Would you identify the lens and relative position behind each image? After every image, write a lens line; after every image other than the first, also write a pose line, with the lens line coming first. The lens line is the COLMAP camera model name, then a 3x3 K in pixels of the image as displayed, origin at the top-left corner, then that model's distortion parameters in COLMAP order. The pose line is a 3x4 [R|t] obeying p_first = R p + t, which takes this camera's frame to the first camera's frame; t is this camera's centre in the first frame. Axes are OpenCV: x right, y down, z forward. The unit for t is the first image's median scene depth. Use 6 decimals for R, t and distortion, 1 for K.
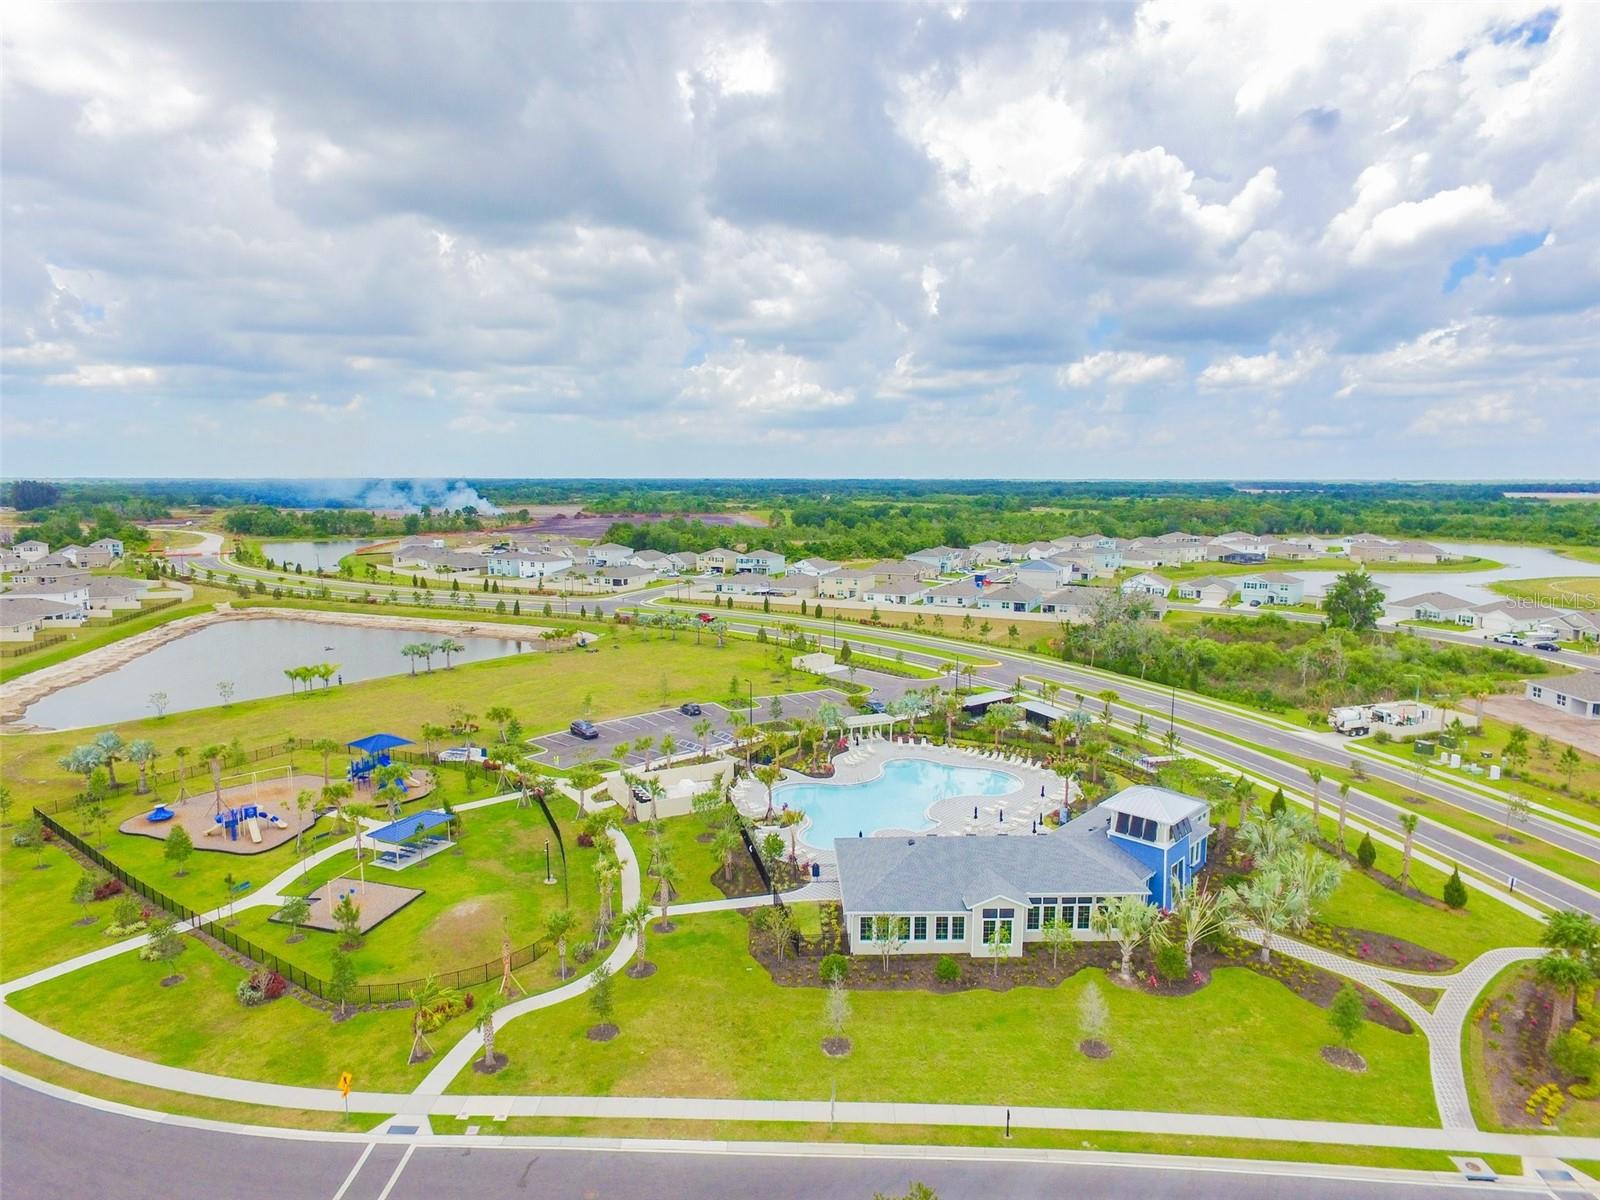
lens RADIAL K [[926.5, 0, 801.1], [0, 926.5, 619.0], [0, 0, 1]] dist [-0.009044, 0.013905]
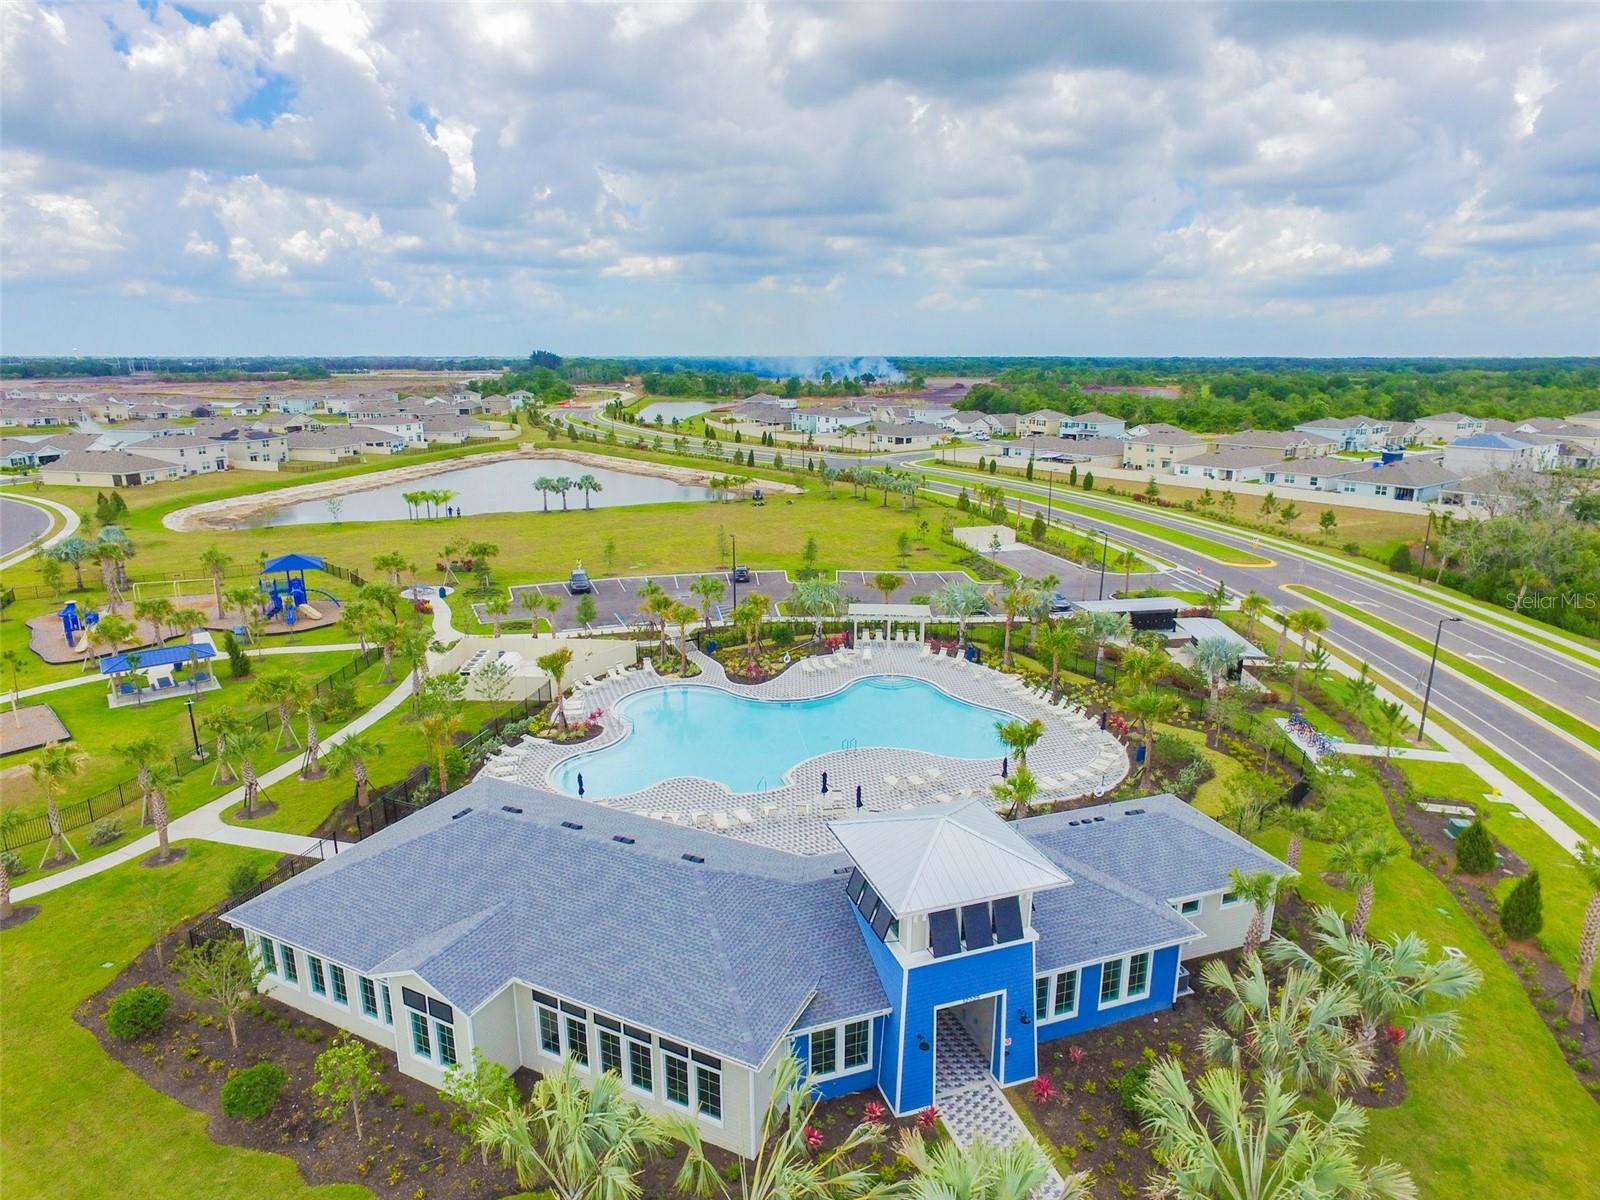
lens RADIAL K [[931.0, 0, 800.3], [0, 931.0, 621.7], [0, 0, 1]] dist [-0.009259, 0.013641]
pose [[0.887708, 0.125665, -0.442925, 0.165415], [-0.069242, 0.987528, 0.141403, 0.014250], [0.455170, -0.094855, 0.885338, 0.202914]]
